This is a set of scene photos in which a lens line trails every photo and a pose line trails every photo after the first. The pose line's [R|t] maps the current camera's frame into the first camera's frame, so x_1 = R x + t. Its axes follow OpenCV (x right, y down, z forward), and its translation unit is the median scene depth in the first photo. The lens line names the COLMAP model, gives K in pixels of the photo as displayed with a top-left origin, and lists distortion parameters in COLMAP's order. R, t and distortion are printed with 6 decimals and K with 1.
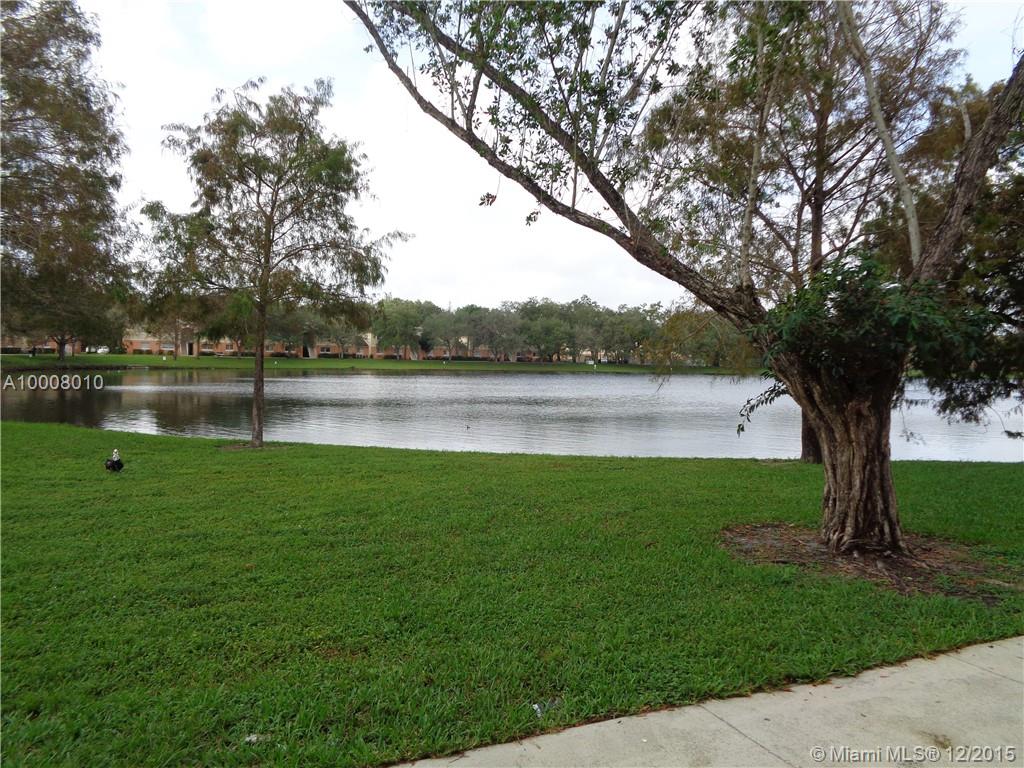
lens RADIAL K [[776.2, 0, 512.0], [0, 776.2, 384.0], [0, 0, 1]] dist [0.010146, 0.007035]
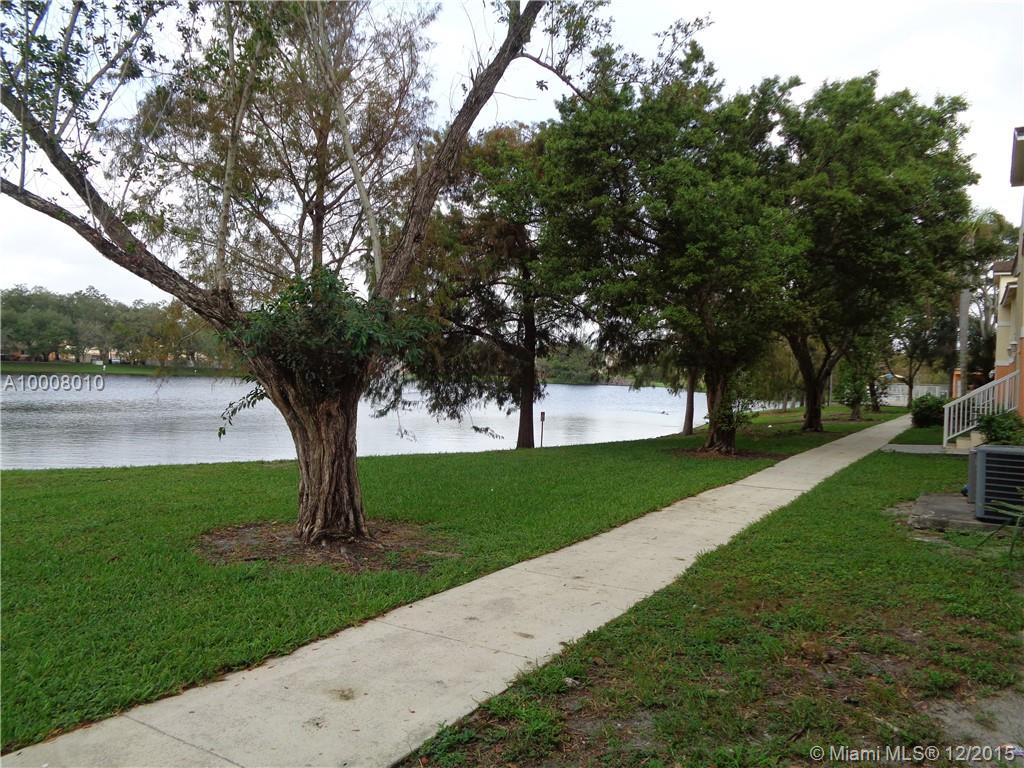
lens RADIAL K [[776.2, 0, 512.0], [0, 776.2, 384.0], [0, 0, 1]] dist [0.010146, 0.007035]
pose [[0.833277, 0.000481, 0.552855, 0.056440], [0.001471, 0.999994, -0.003088, -0.000457], [-0.552853, 0.003387, 0.833272, -0.050302]]
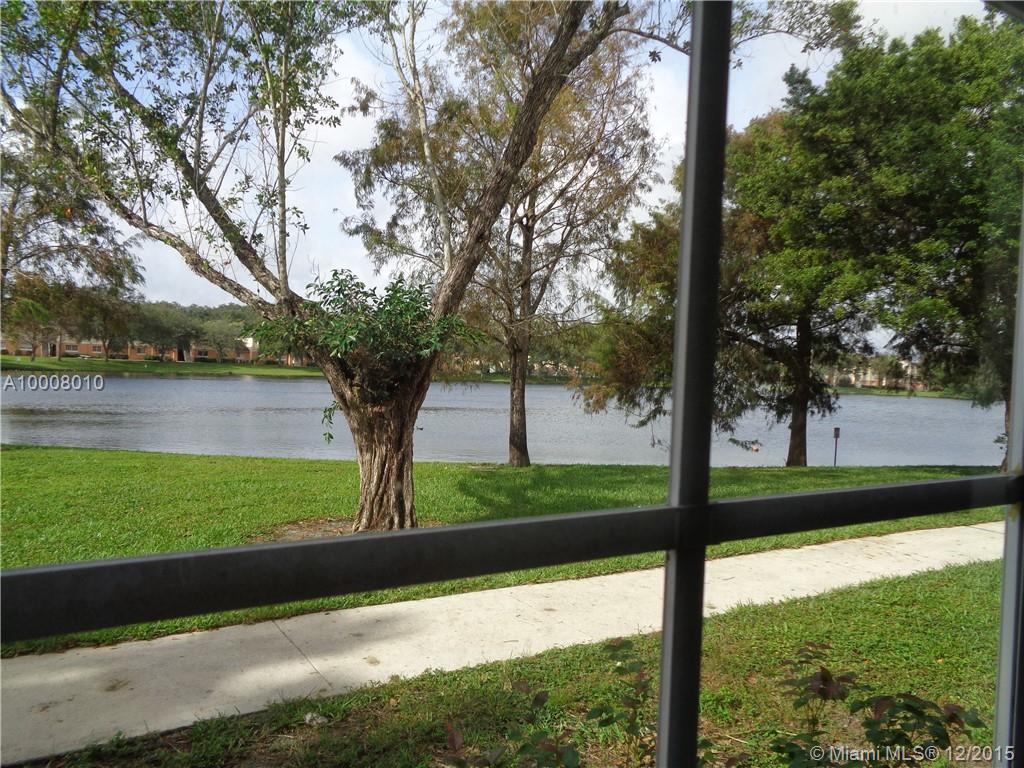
lens RADIAL K [[776.2, 0, 512.0], [0, 776.2, 384.0], [0, 0, 1]] dist [0.010146, 0.007035]
pose [[0.992411, 0.017756, 0.121678, 0.487323], [-0.016272, 0.999781, -0.013180, 0.003158], [-0.121886, 0.011100, 0.992482, -0.122440]]
